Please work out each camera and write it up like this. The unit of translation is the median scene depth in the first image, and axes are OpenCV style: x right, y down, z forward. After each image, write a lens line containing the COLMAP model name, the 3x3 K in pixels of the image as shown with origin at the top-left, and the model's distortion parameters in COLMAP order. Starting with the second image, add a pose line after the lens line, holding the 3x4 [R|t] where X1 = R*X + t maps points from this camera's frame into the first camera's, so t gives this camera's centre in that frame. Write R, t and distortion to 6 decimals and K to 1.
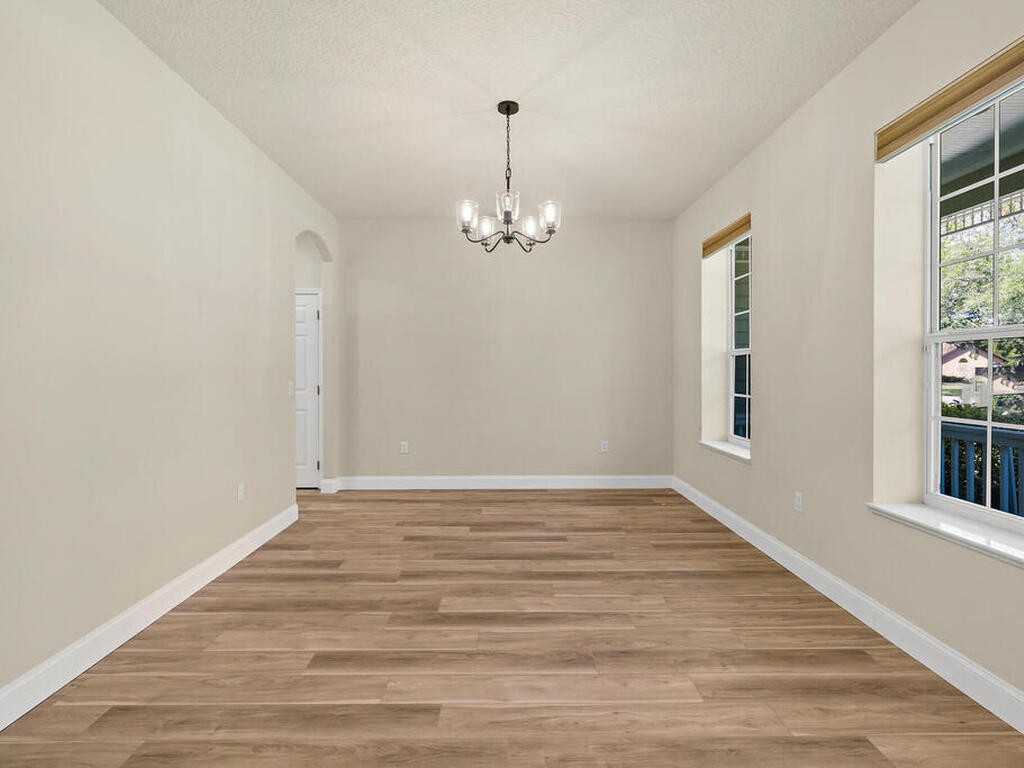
lens RADIAL K [[502.9, 0, 513.2], [0, 502.9, 373.4], [0, 0, 1]] dist [-0.003932, -0.000261]
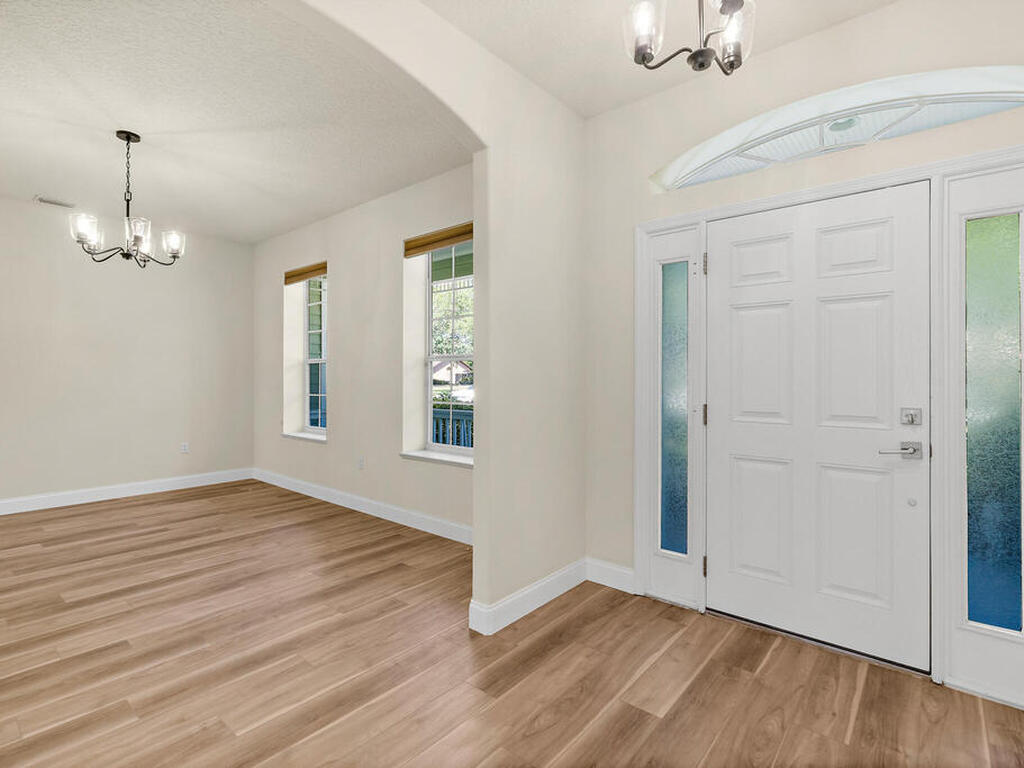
lens RADIAL K [[502.9, 0, 512.9], [0, 502.9, 379.7], [0, 0, 1]] dist [-0.003932, -0.000261]
pose [[0.654229, -0.001616, 0.756295, -0.295509], [-0.000620, 0.999996, 0.002673, 0.000518], [-0.756297, -0.002218, 0.654225, -0.362518]]
